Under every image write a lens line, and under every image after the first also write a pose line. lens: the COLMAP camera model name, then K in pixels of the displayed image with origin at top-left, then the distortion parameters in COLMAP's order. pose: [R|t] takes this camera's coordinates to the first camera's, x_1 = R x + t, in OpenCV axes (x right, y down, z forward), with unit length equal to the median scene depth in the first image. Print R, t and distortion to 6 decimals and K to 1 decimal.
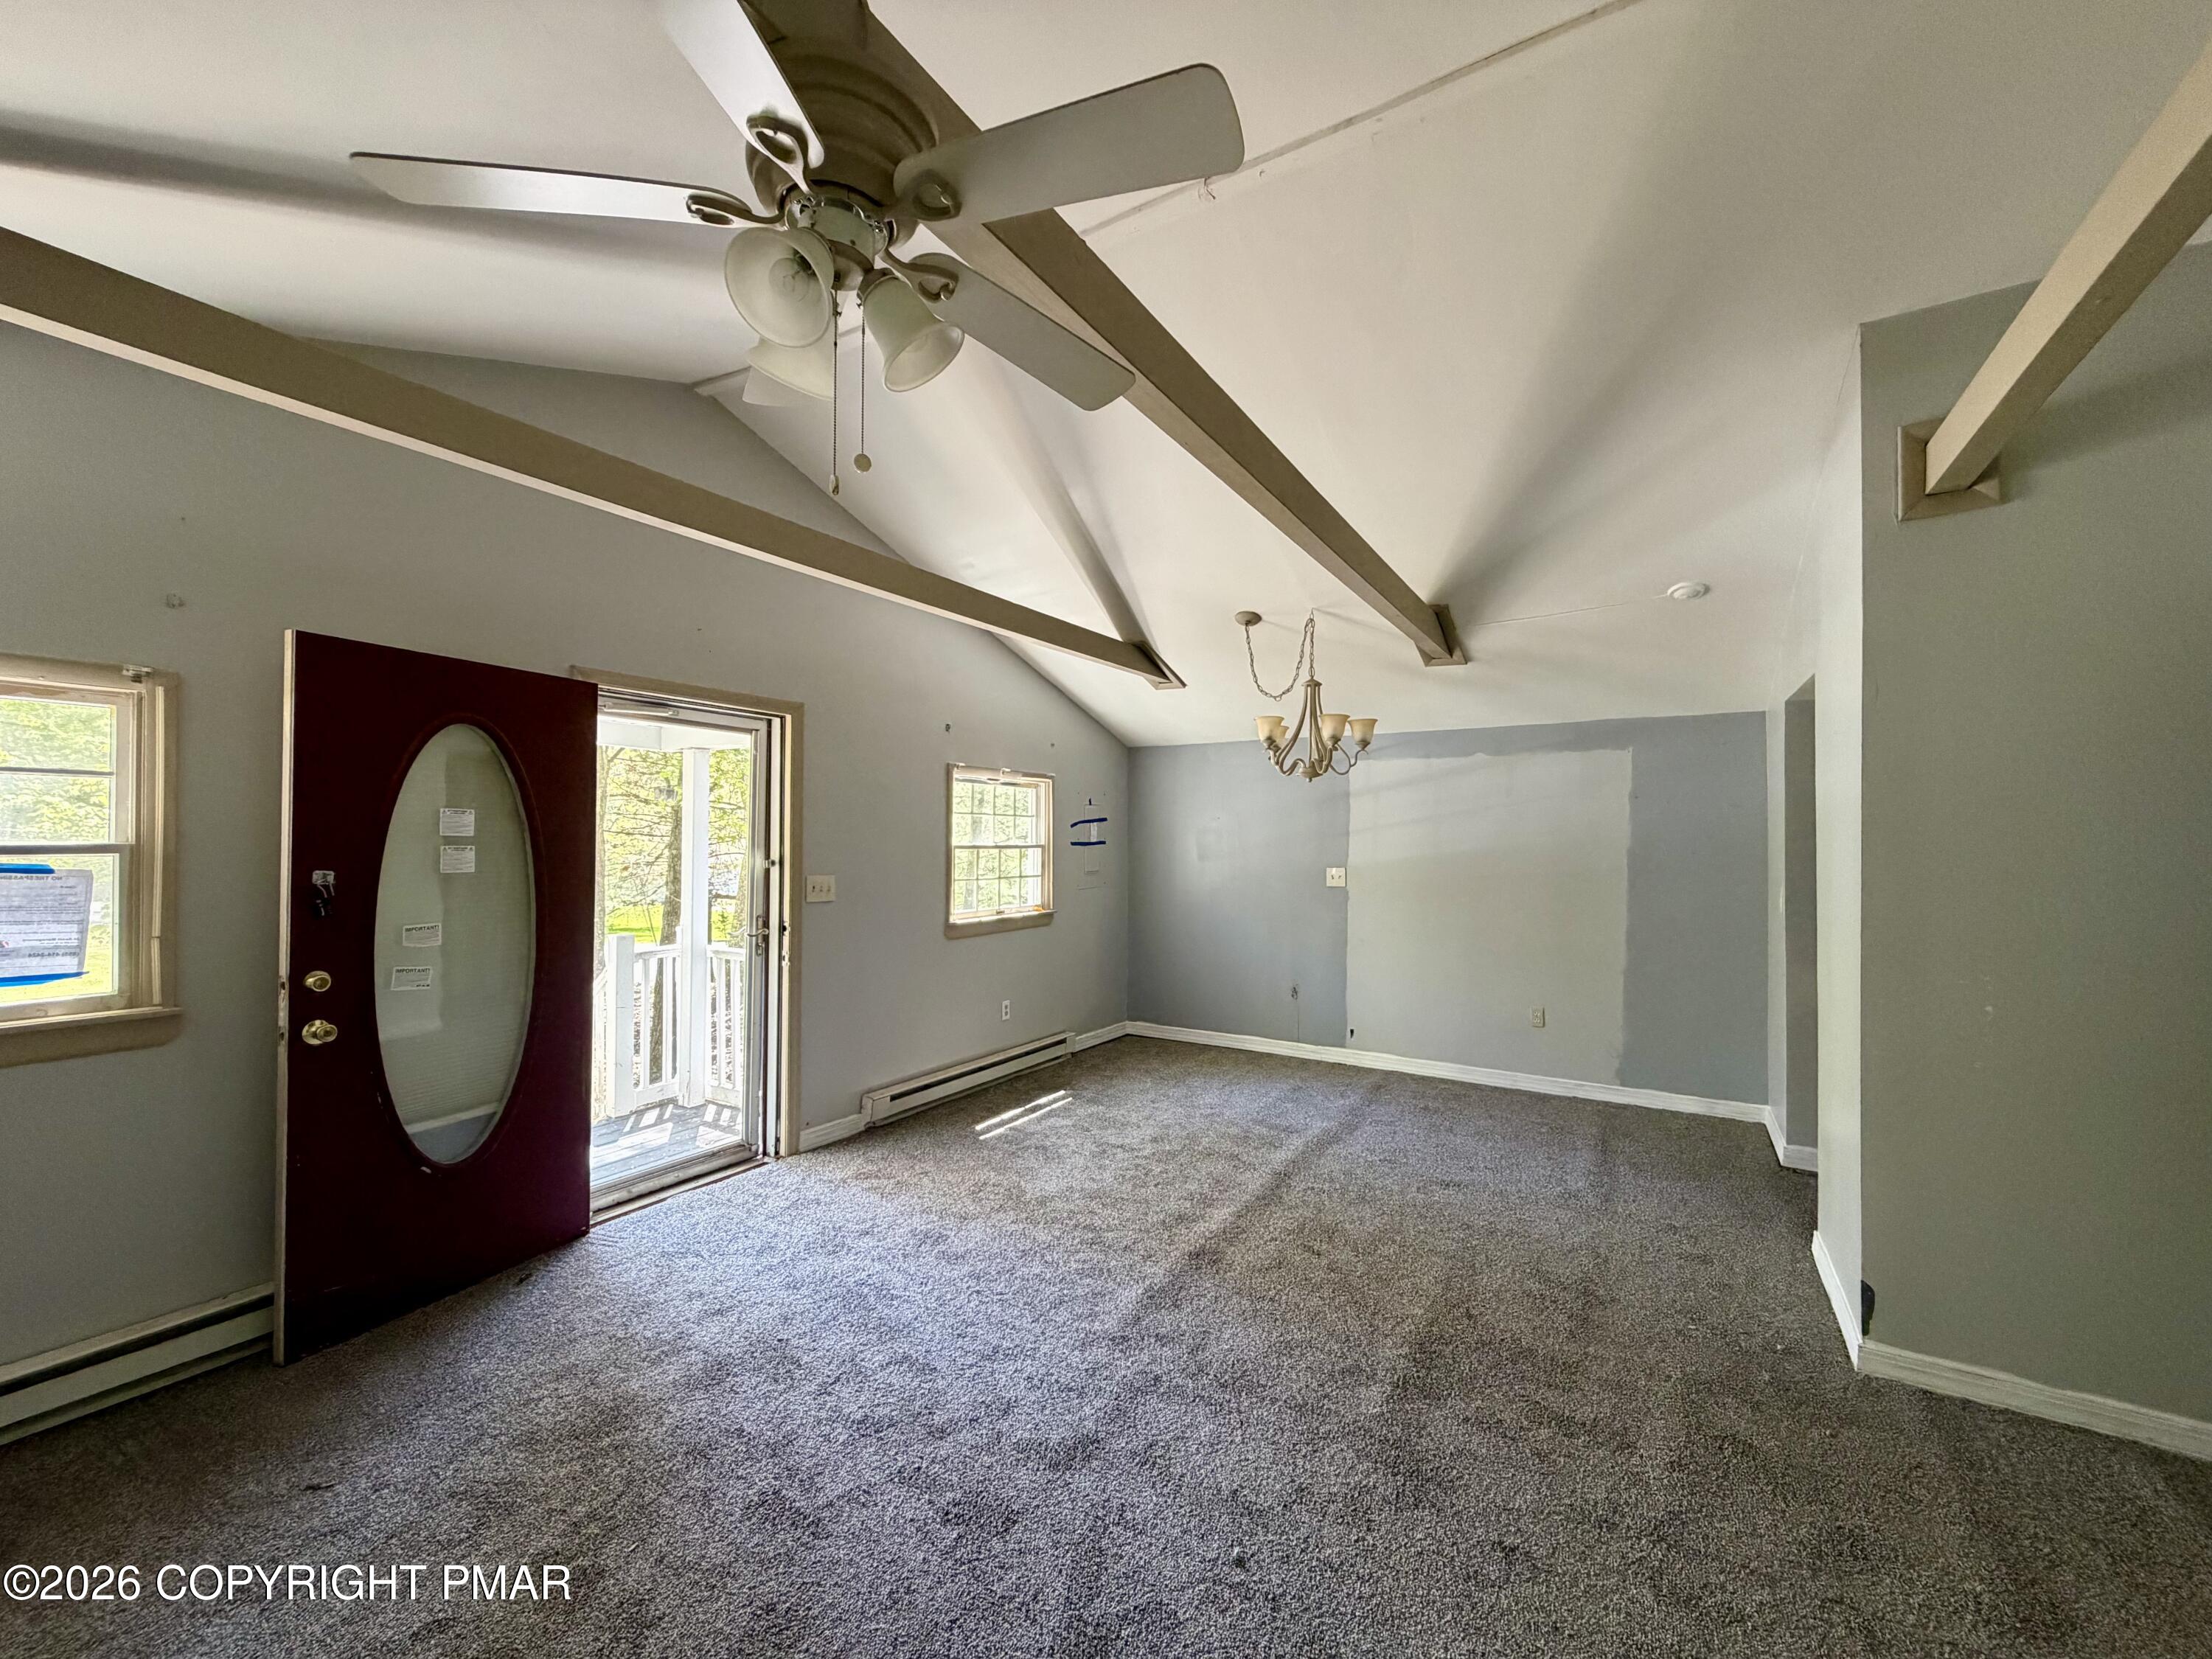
lens RADIAL K [[879.7, 0, 1103.0], [0, 879.7, 828.4], [0, 0, 1]] dist [-0.000497, 0.000150]
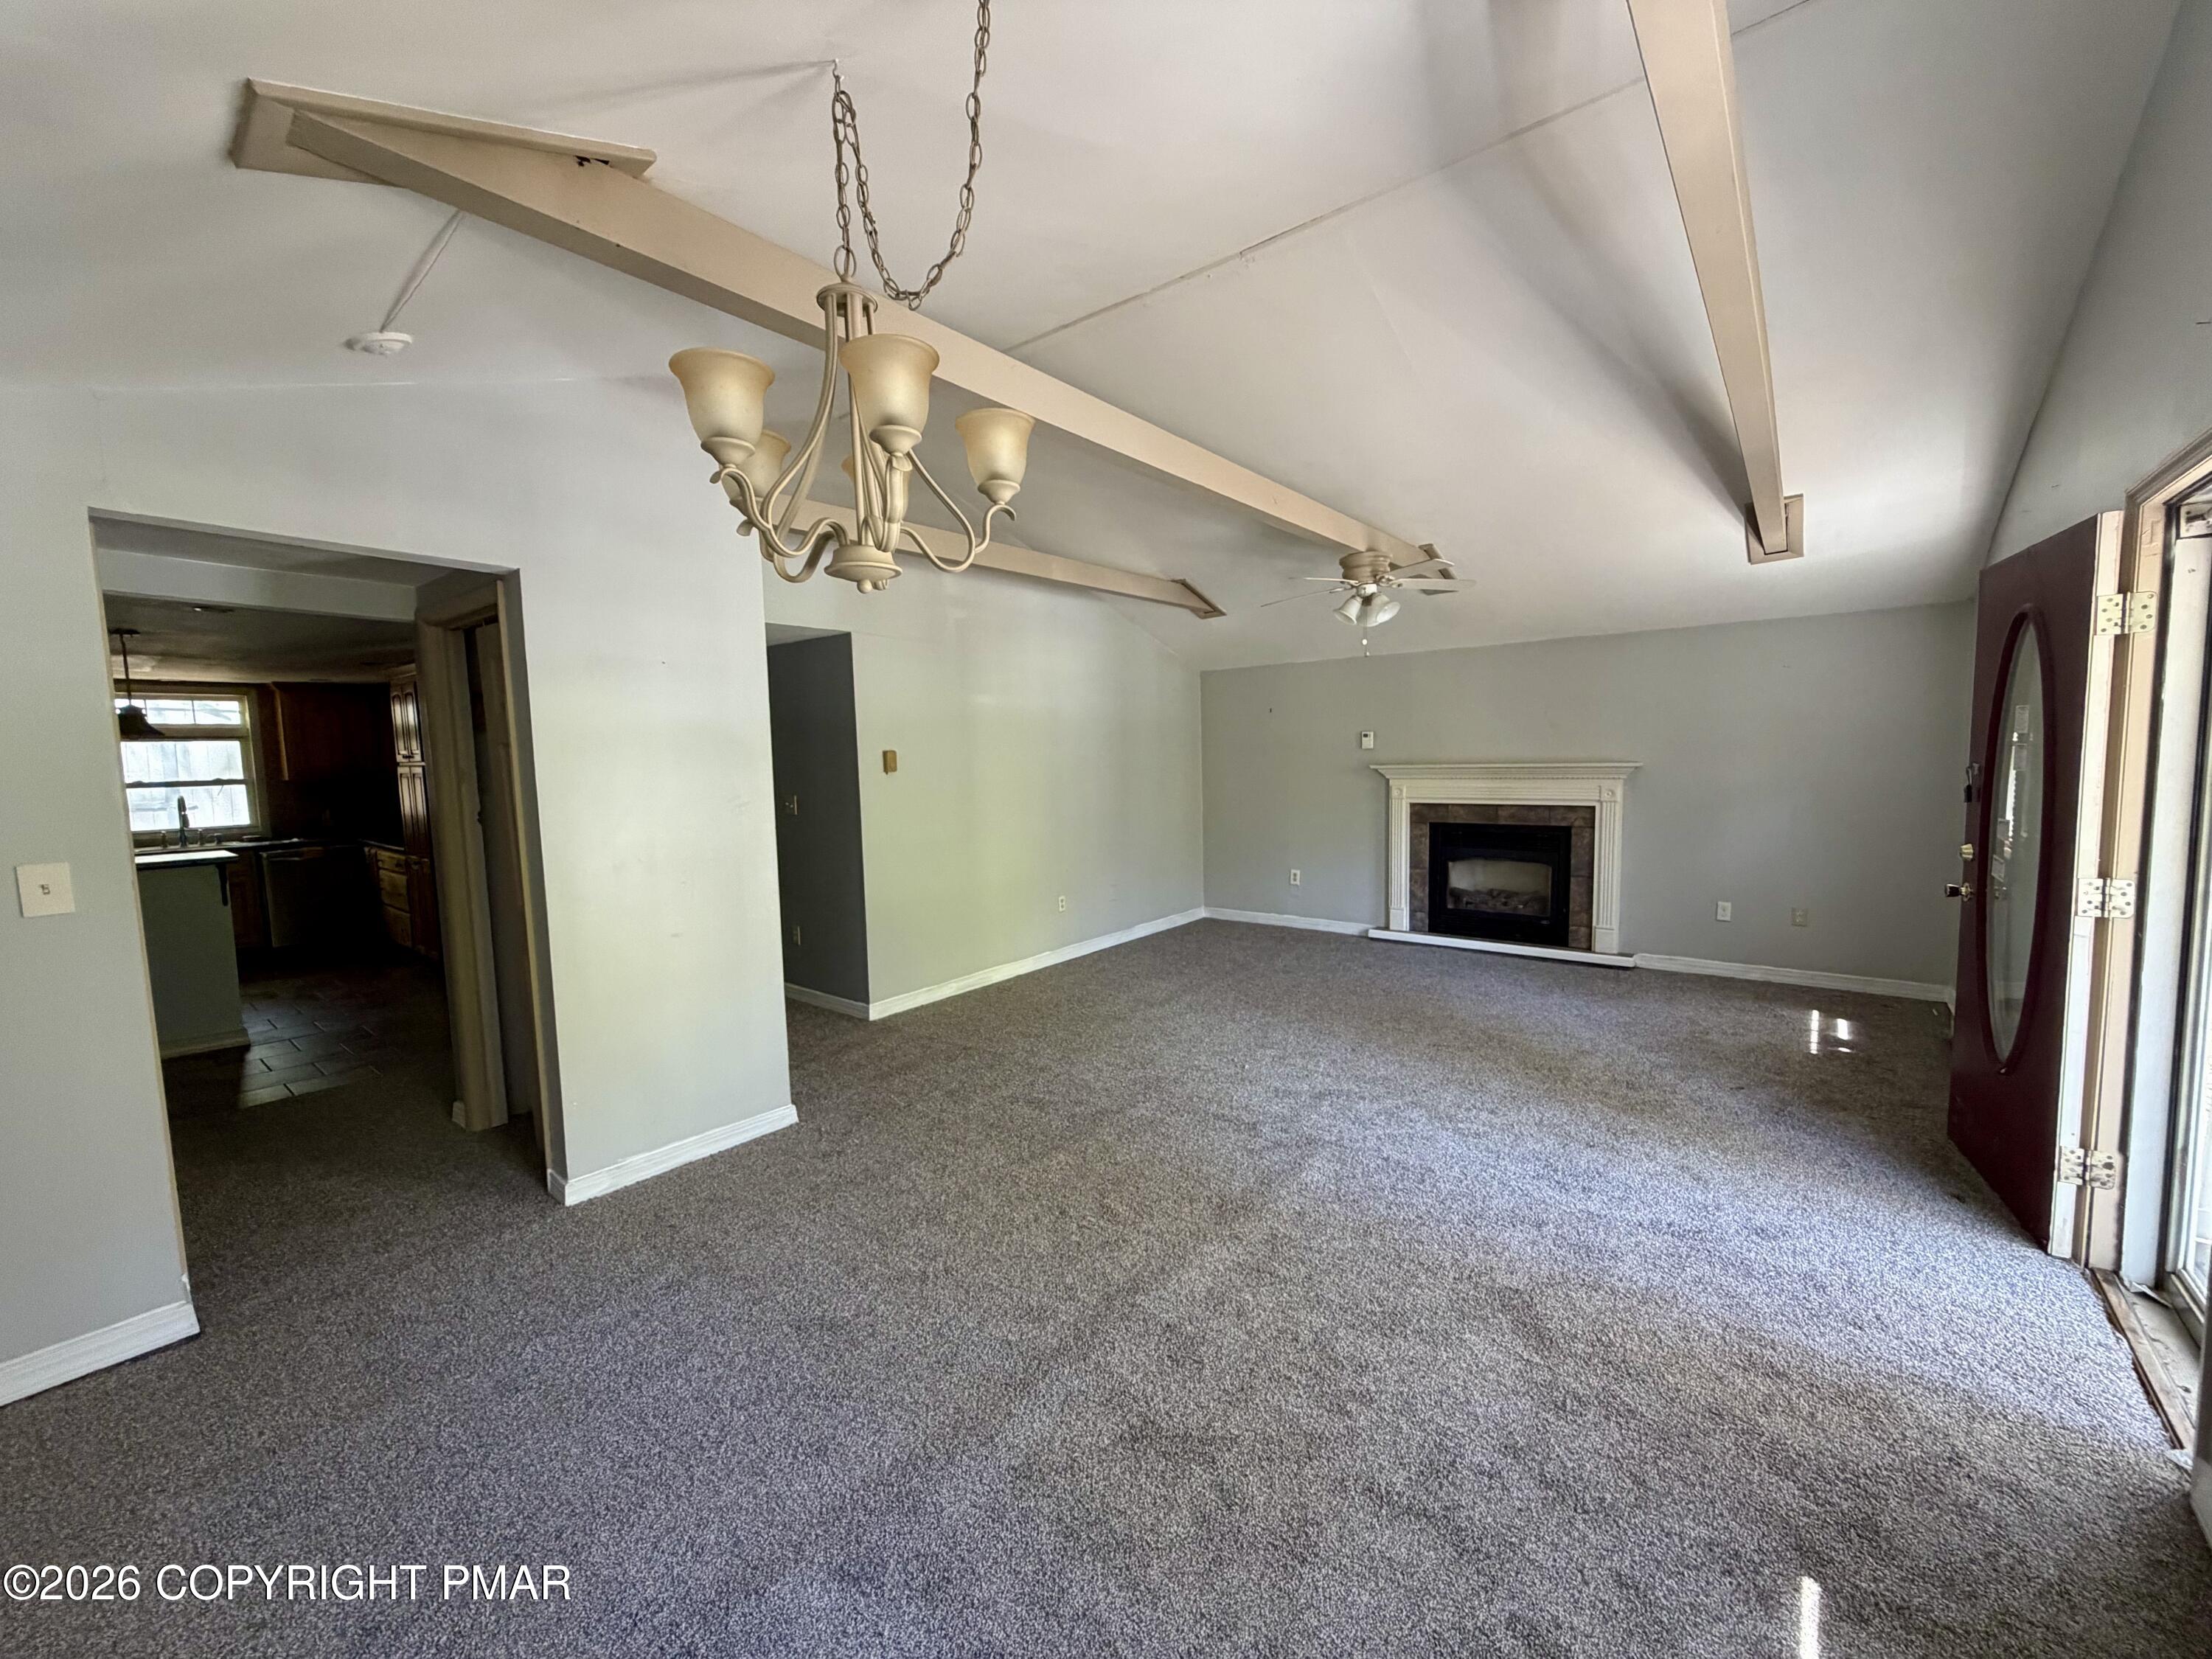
lens RADIAL K [[879.7, 0, 1098.3], [0, 879.7, 831.7], [0, 0, 1]] dist [-0.000497, 0.000150]
pose [[-0.991642, 0.004487, 0.128941, 0.117618], [0.014692, 0.996821, 0.078305, 0.018827], [-0.128180, 0.079545, -0.988556, 1.628242]]
